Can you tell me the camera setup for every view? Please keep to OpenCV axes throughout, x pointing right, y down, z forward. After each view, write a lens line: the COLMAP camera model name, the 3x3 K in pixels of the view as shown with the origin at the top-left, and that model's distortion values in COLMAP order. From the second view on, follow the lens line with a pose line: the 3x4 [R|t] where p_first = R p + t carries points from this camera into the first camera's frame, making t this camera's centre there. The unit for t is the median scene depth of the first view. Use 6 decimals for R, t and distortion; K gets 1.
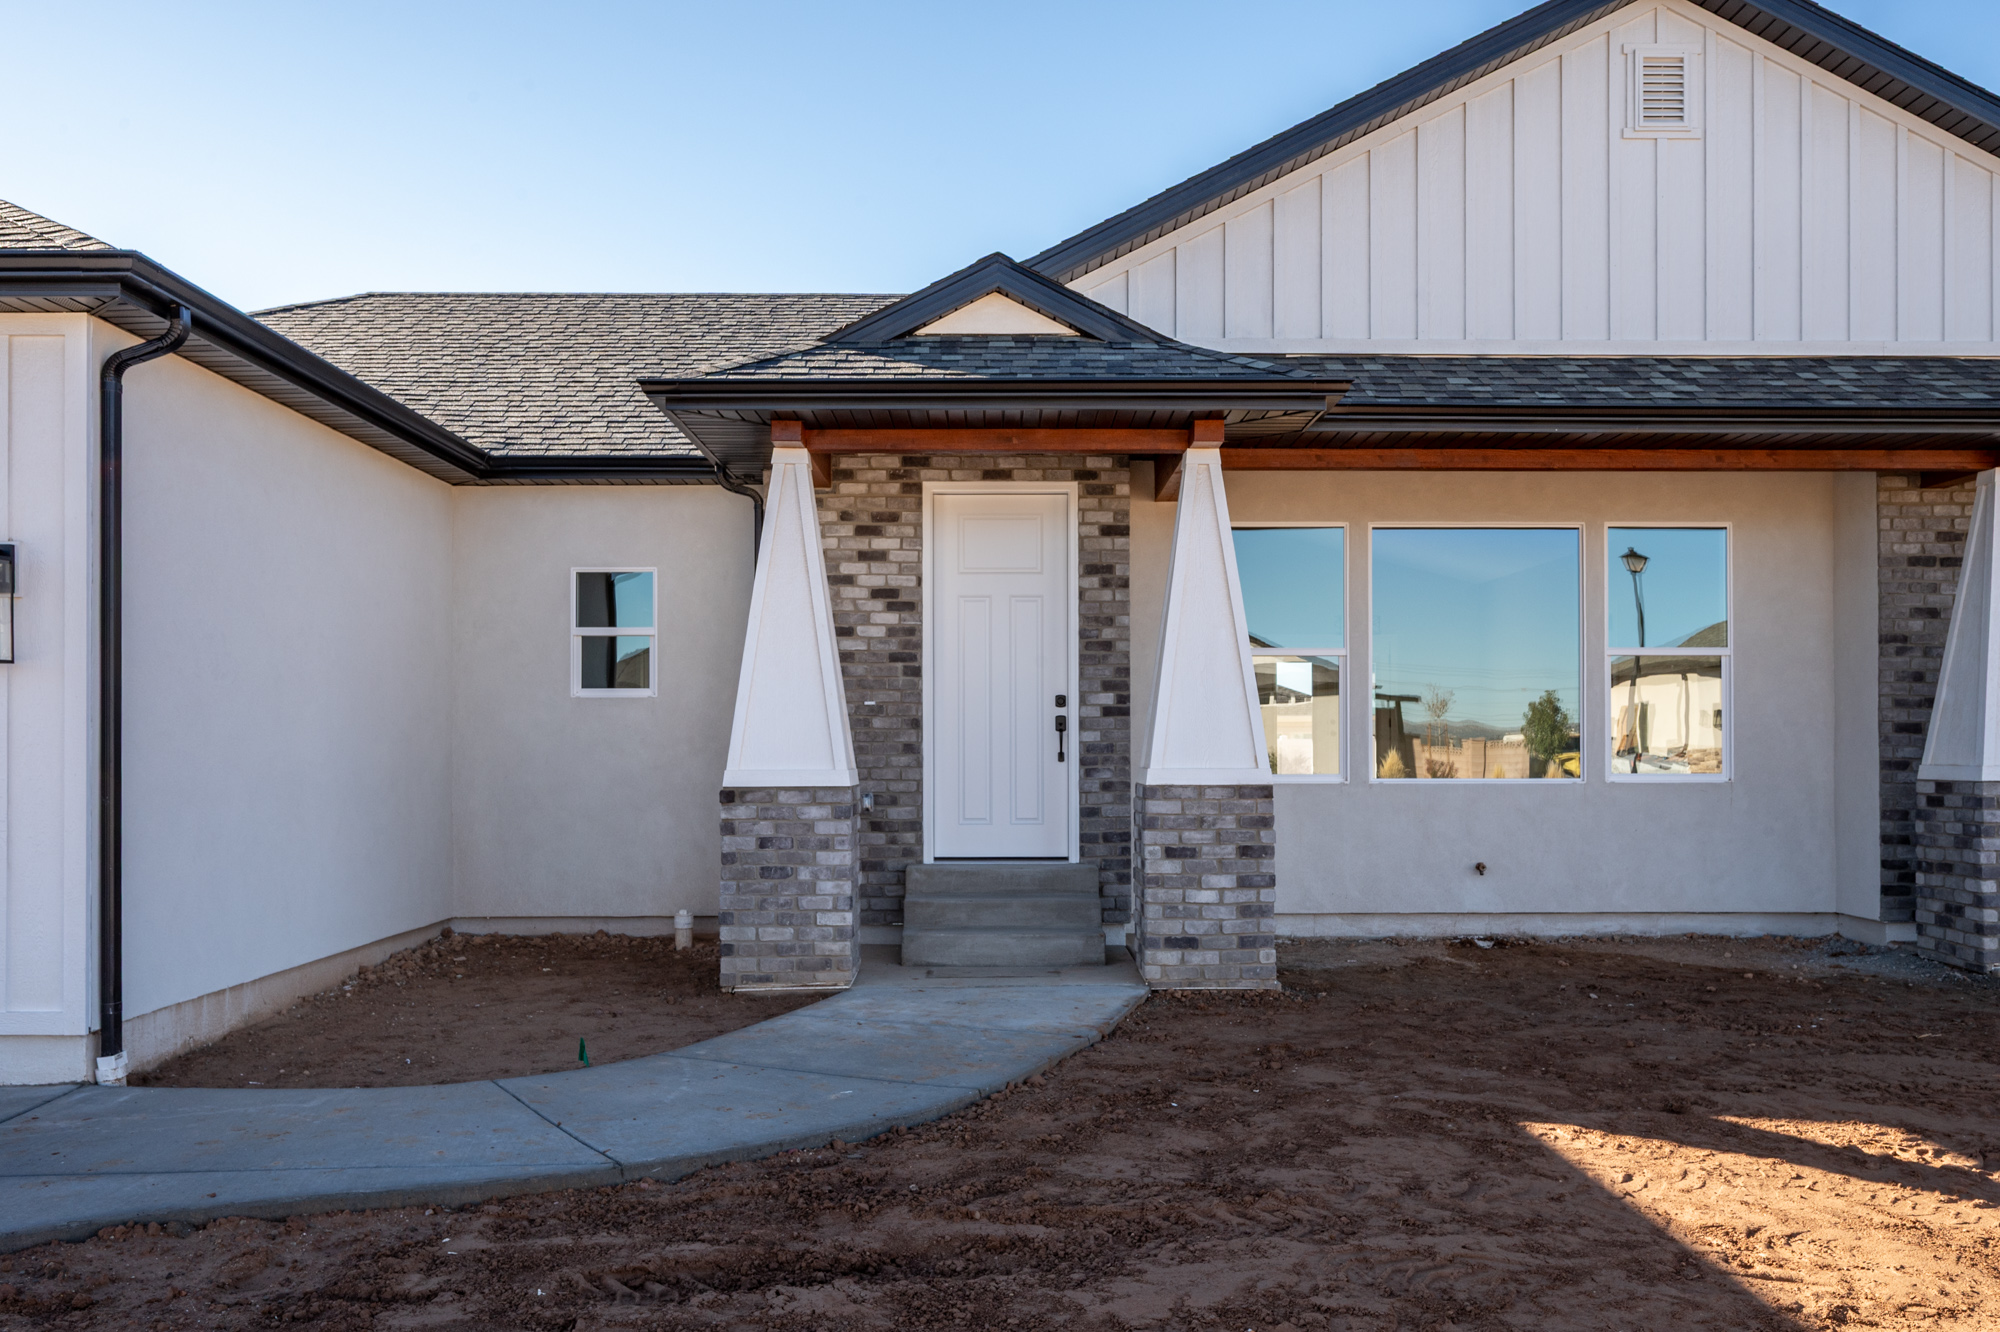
lens RADIAL K [[1646.5, 0, 1006.3], [0, 1646.5, 724.8], [0, 0, 1]] dist [-0.000072, -0.003049]
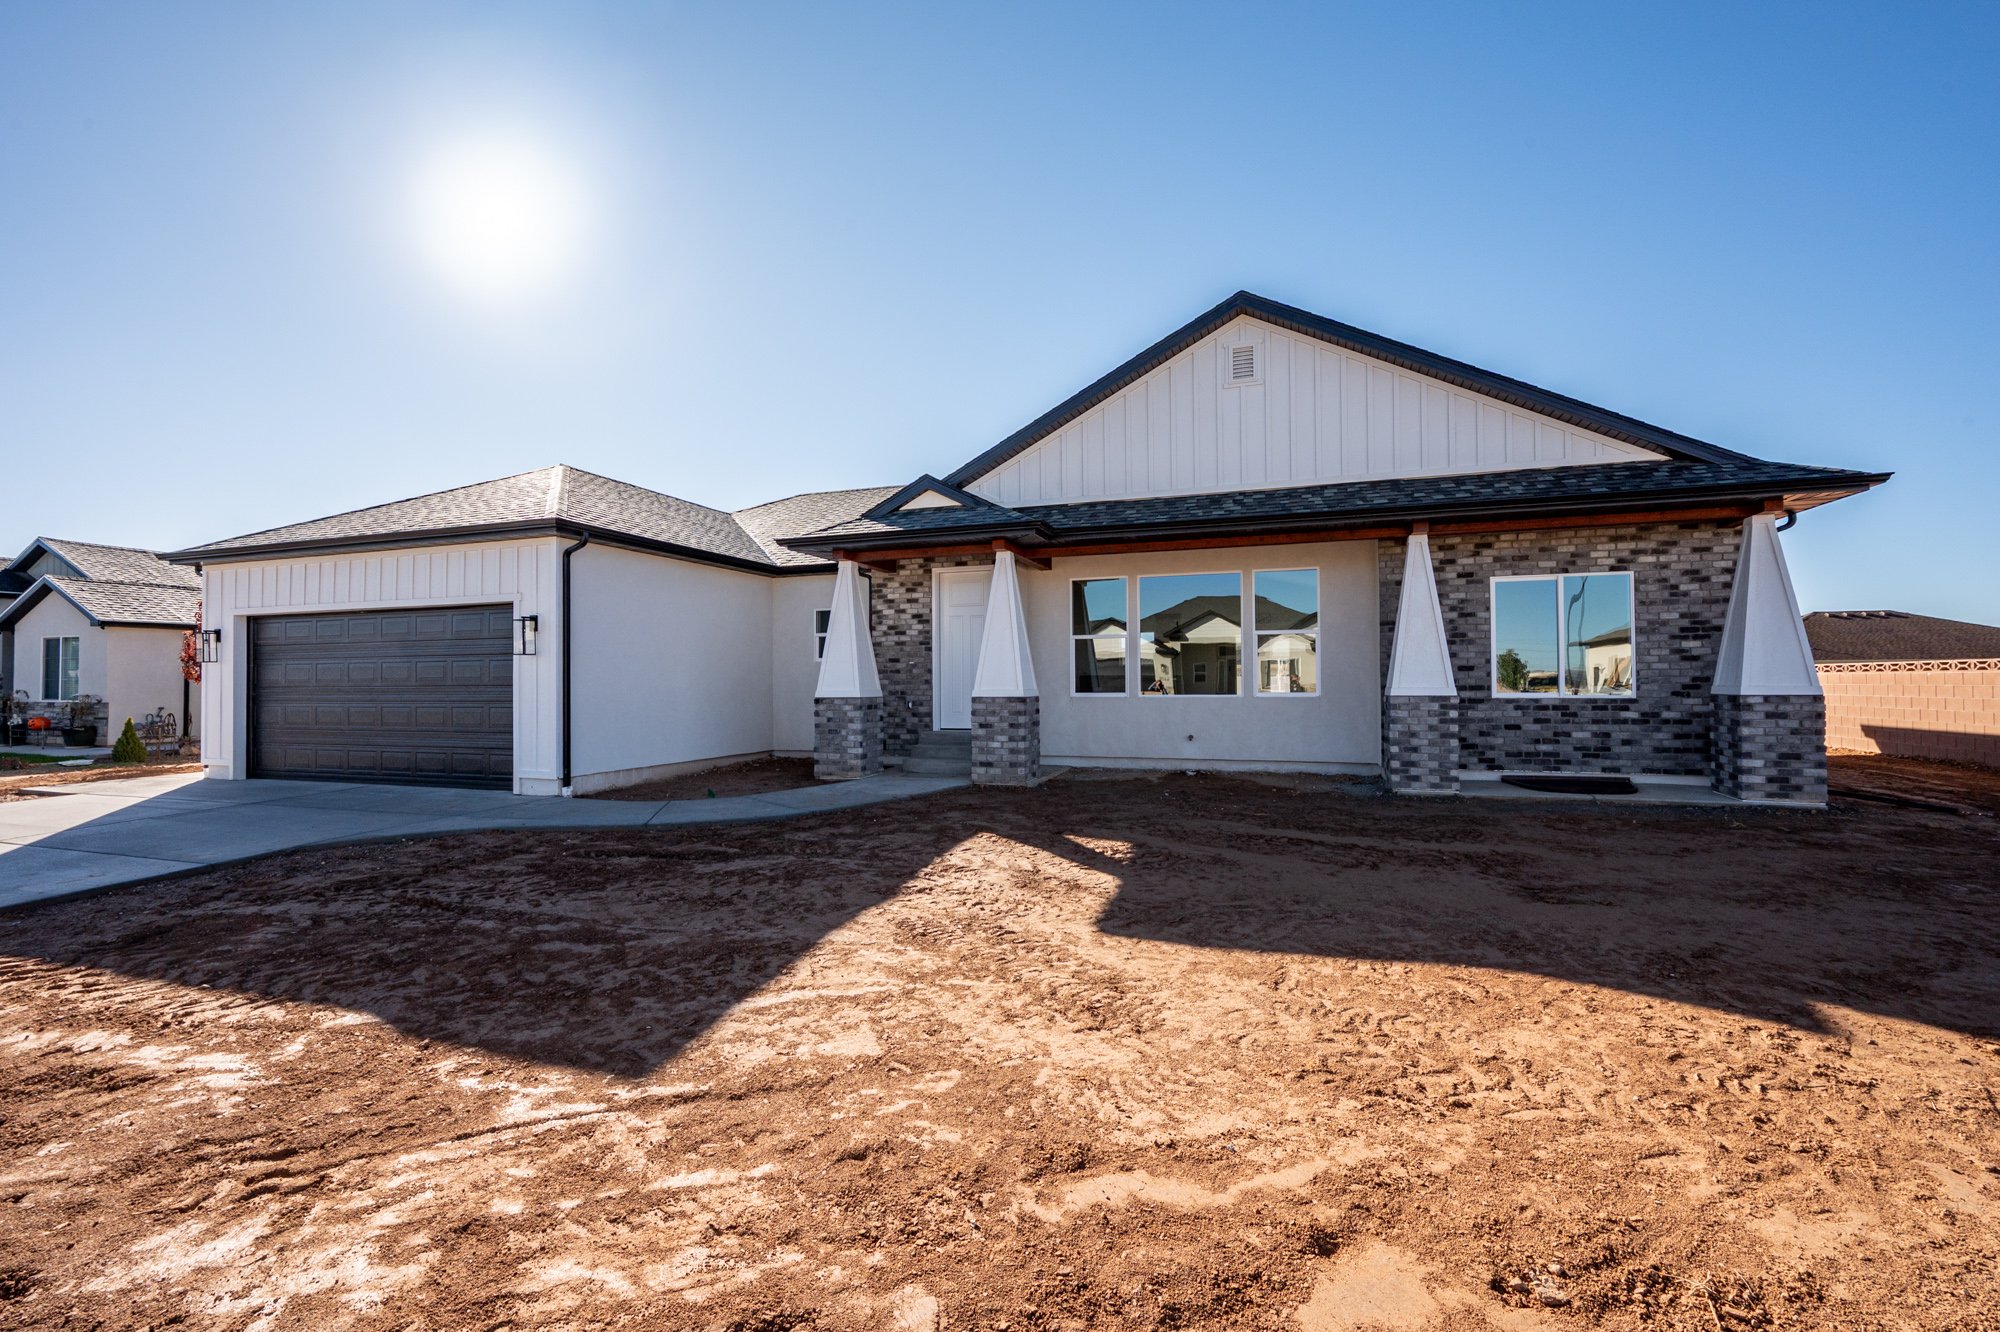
lens RADIAL K [[851.1, 0, 1000.0], [0, 851.1, 666.0], [0, 0, 1]] dist [0.000227, -0.000075]
pose [[0.939848, -0.011330, -0.341405, 0.499124], [0.009623, 0.999931, -0.006694, 0.000965], [0.341458, 0.003006, 0.939892, -0.119307]]
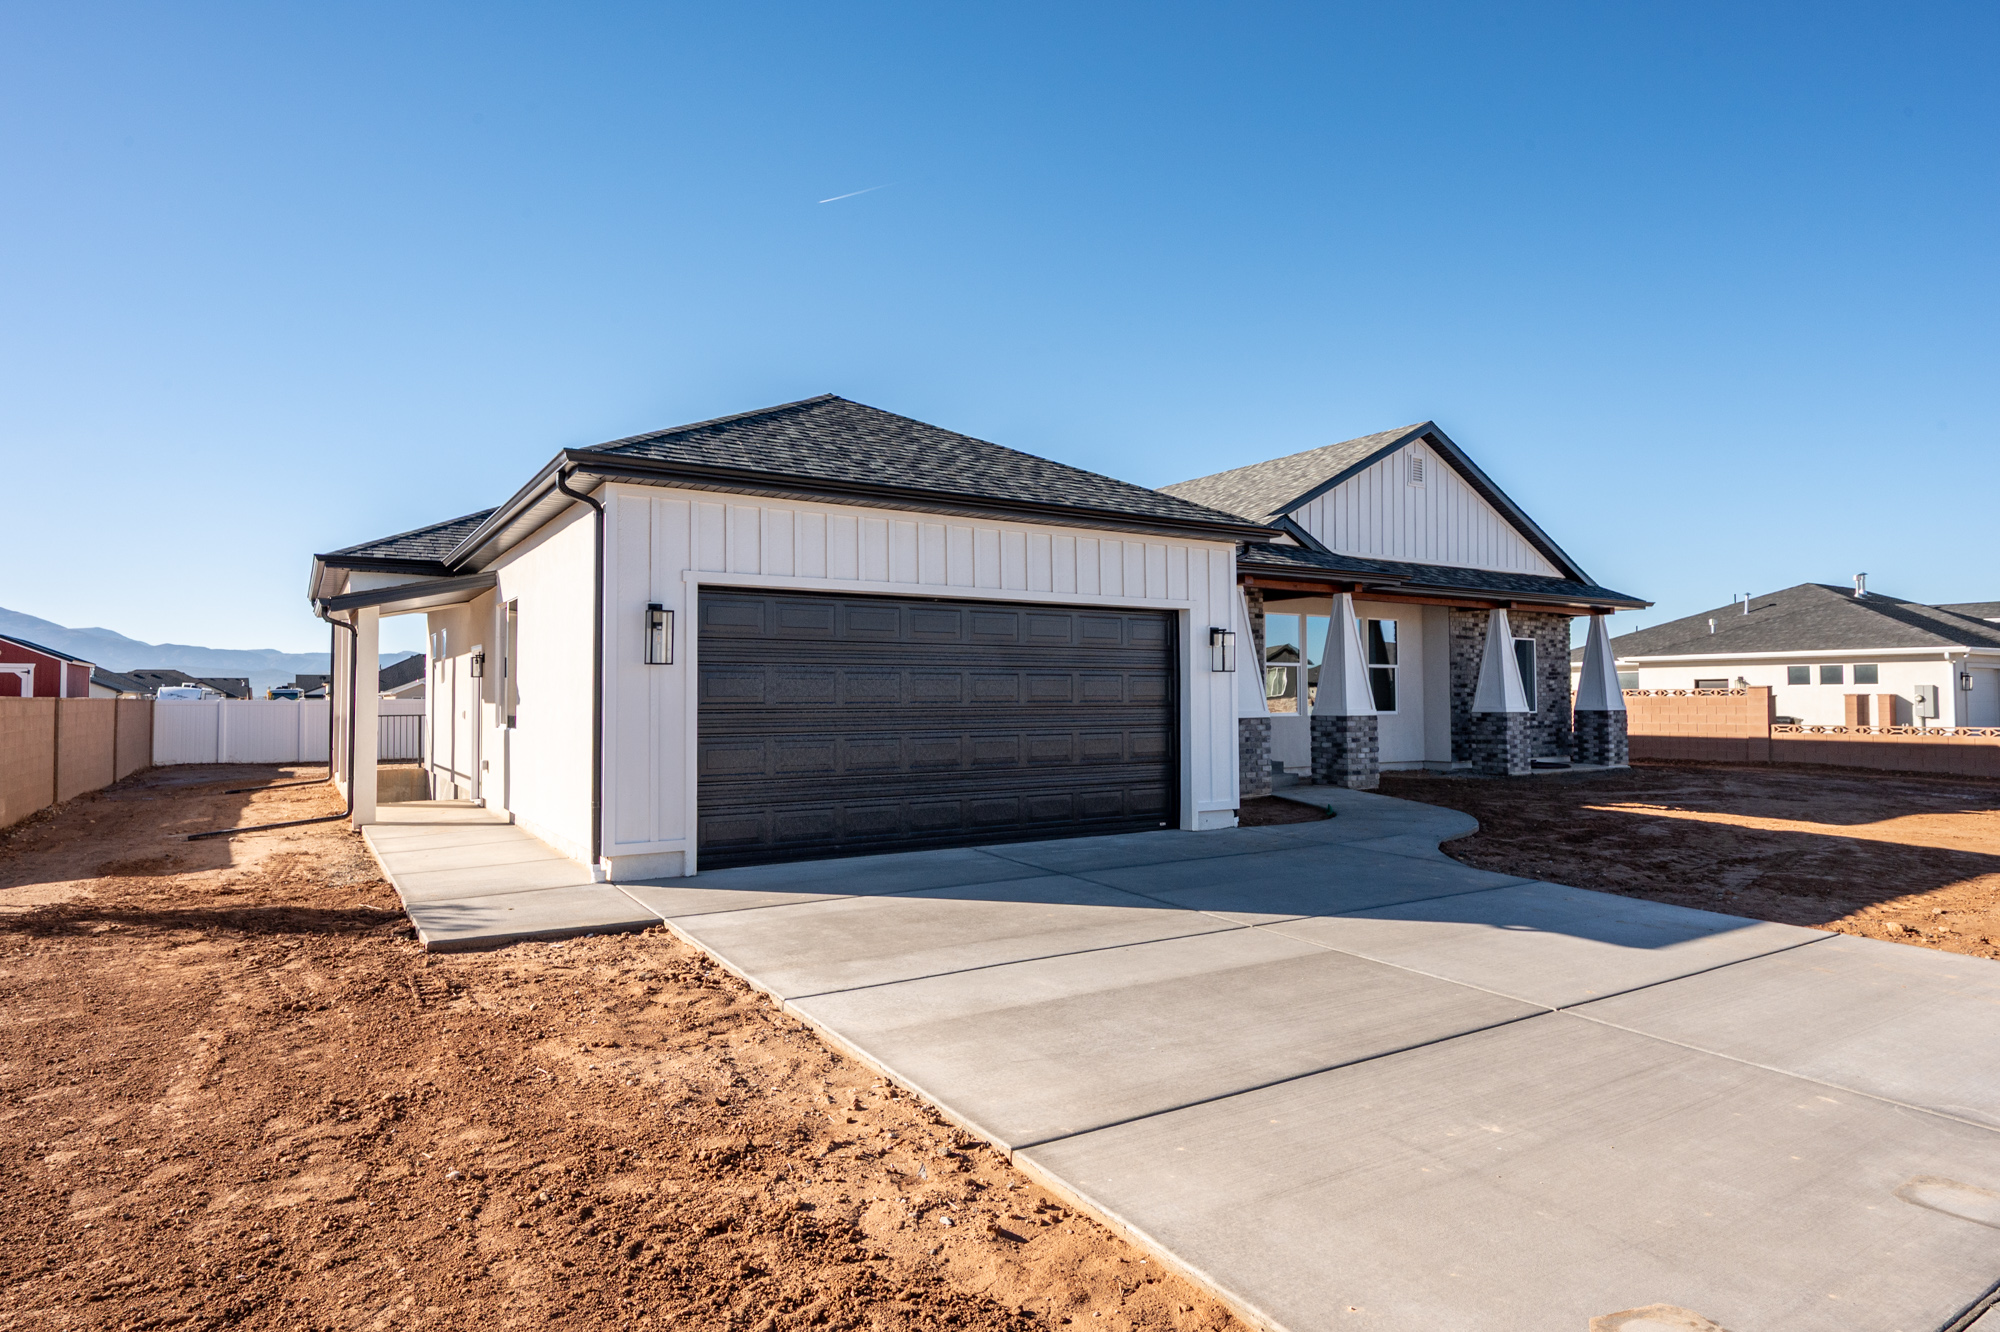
lens RADIAL K [[1089.6, 0, 1000.0], [0, 1089.6, 666.0], [0, 0, 1]] dist [0.036521, 0.000125]
pose [[0.847337, 0.012962, 0.530898, -1.281245], [-0.001545, 0.999758, -0.021944, -0.005326], [-0.531054, 0.017773, 0.847152, -0.227521]]
